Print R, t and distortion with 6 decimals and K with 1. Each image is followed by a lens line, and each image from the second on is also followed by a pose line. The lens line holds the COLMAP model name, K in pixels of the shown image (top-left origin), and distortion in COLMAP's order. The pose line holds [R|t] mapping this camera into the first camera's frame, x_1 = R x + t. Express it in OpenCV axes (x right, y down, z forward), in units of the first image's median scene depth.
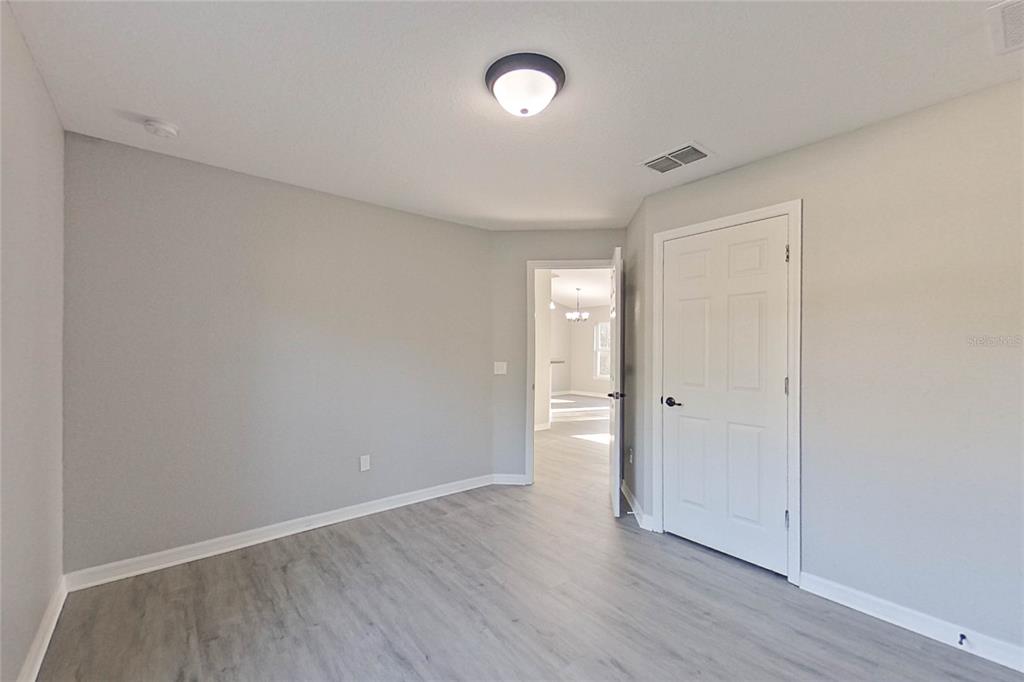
lens RADIAL K [[419.2, 0, 513.0], [0, 419.2, 346.5], [0, 0, 1]] dist [0.000449, 0.000159]
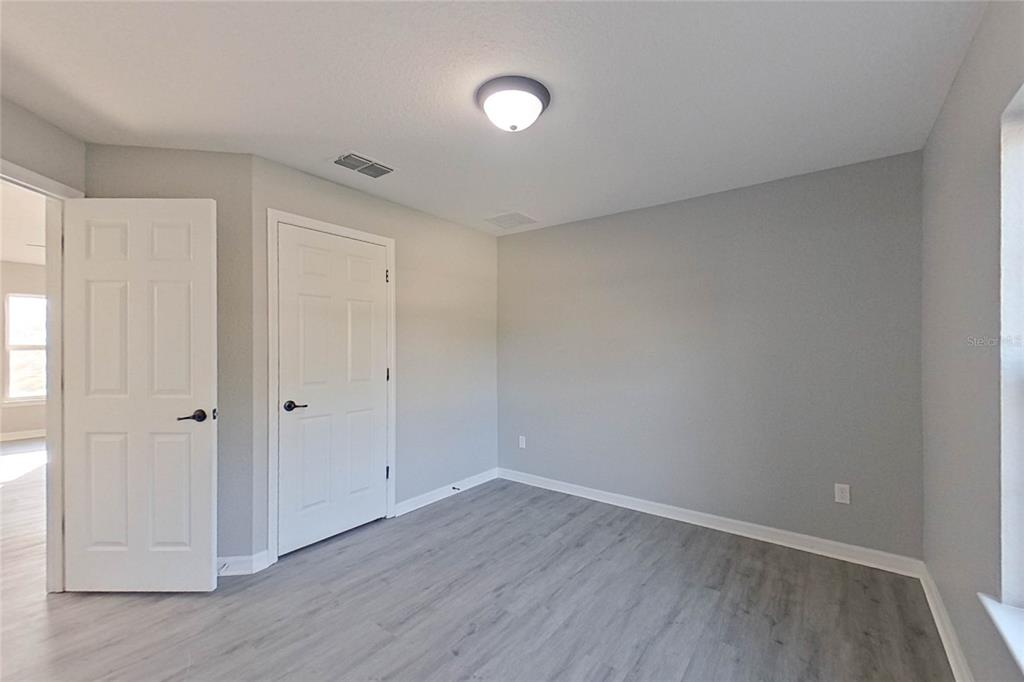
lens RADIAL K [[419.2, 0, 513.0], [0, 419.2, 346.5], [0, 0, 1]] dist [0.000449, 0.000159]
pose [[-0.242983, -0.000115, 0.970031, -0.761589], [-0.010195, 0.999945, -0.002435, 0.002584], [-0.969977, -0.010481, -0.242971, 0.945072]]
